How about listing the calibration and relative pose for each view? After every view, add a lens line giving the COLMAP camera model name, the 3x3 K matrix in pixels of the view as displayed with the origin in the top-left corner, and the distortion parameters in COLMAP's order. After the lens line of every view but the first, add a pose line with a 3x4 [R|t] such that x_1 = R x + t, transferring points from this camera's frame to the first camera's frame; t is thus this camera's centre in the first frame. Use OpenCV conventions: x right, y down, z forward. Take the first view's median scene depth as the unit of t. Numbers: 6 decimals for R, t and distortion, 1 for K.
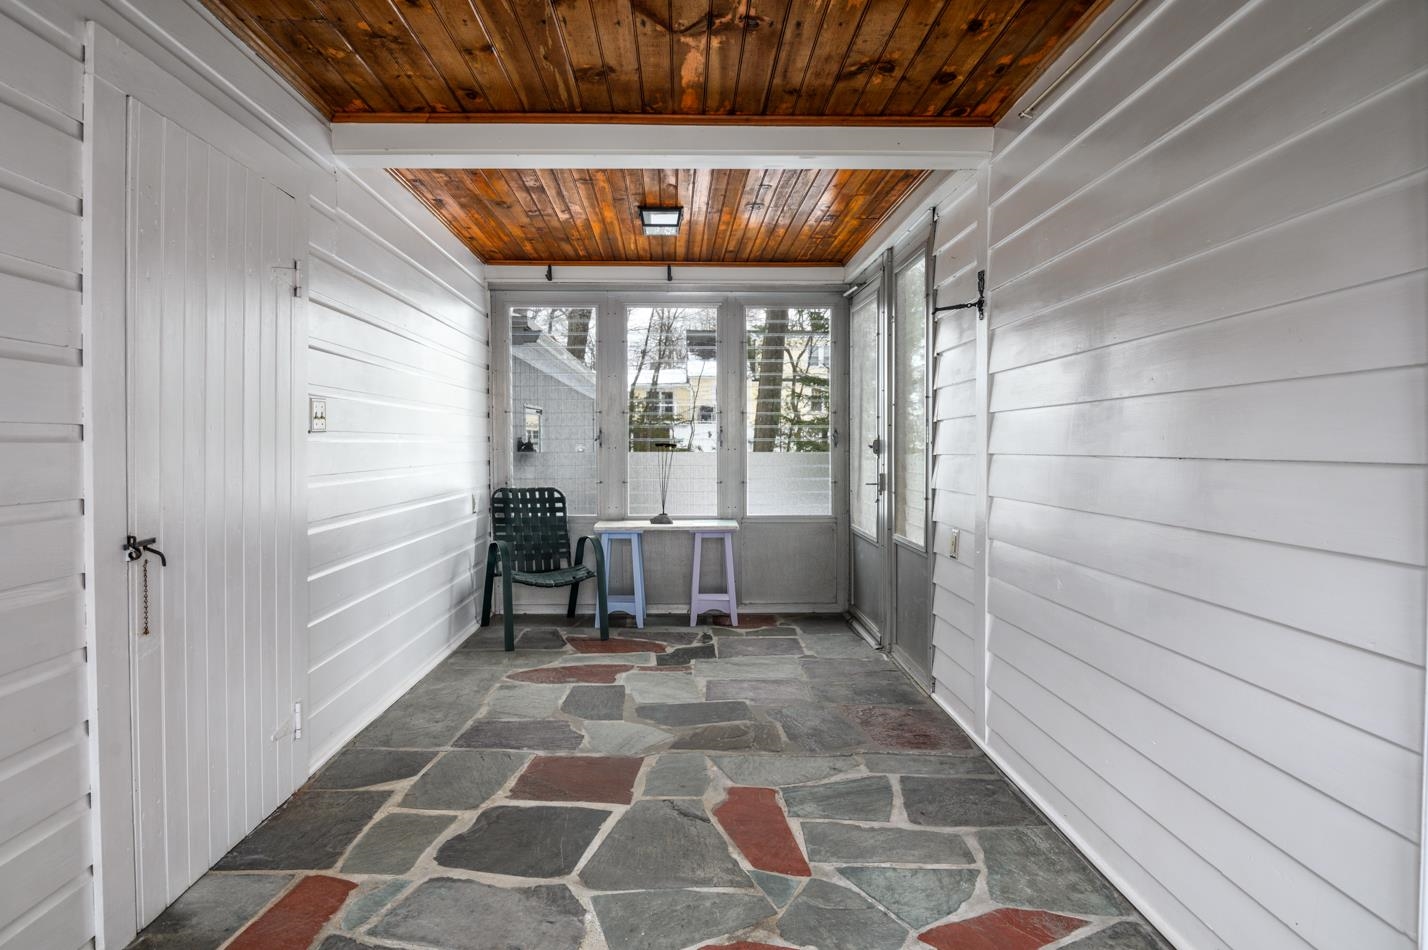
lens RADIAL K [[821.0, 0, 691.6], [0, 821.0, 518.7], [0, 0, 1]] dist [-0.000631, -0.000099]
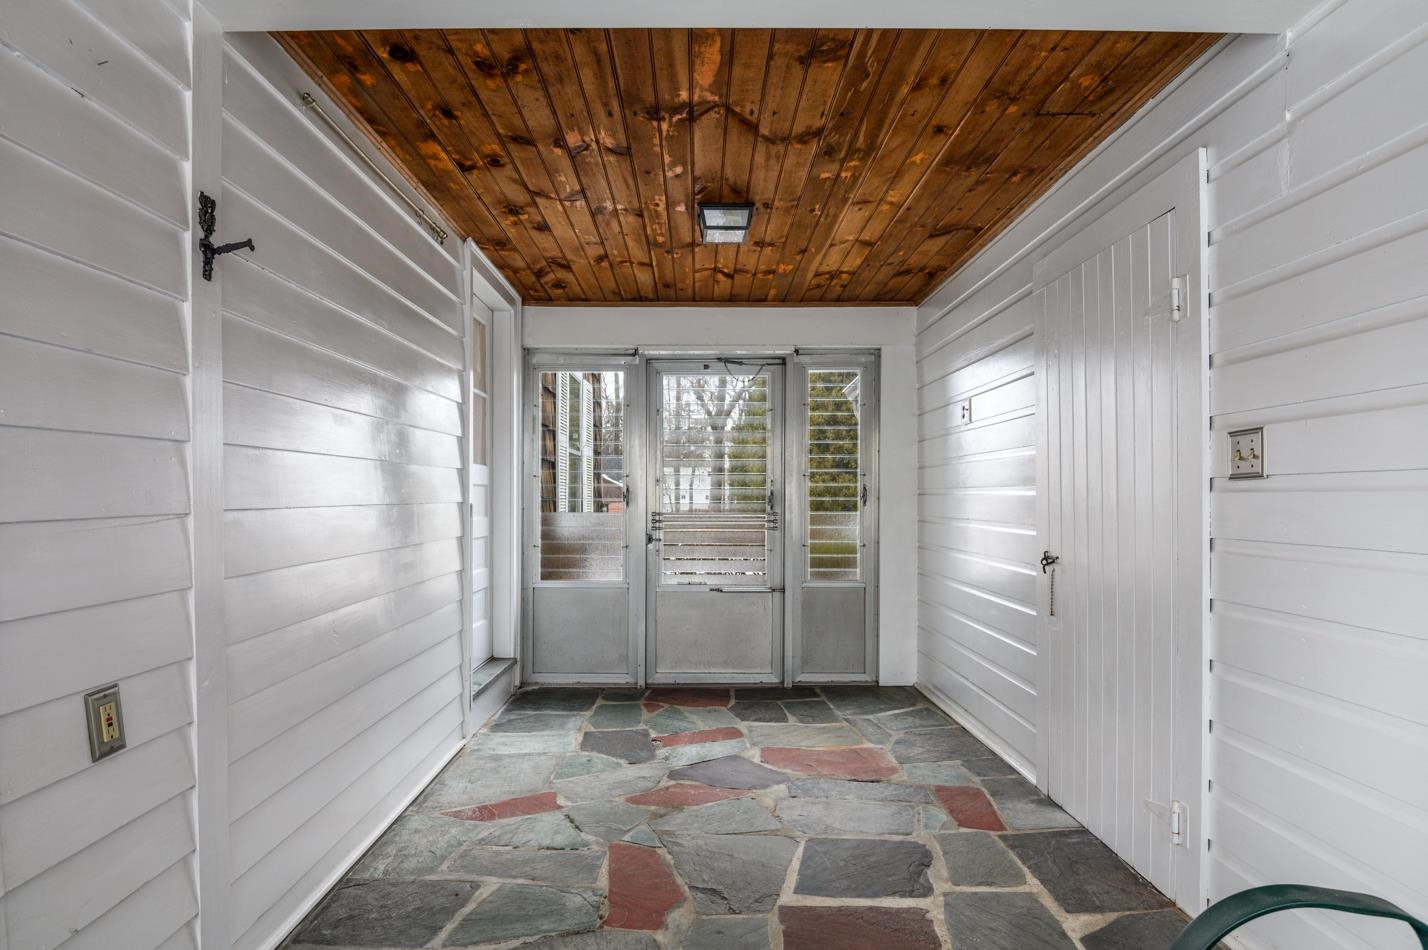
lens RADIAL K [[821.0, 0, 714.0], [0, 821.0, 475.0], [0, 0, 1]] dist [-0.001096, -0.000271]
pose [[-0.999916, -0.000165, -0.012924, 0.005267], [-0.001014, 0.997839, 0.065698, -0.179865], [0.012885, 0.065706, -0.997756, 1.980616]]
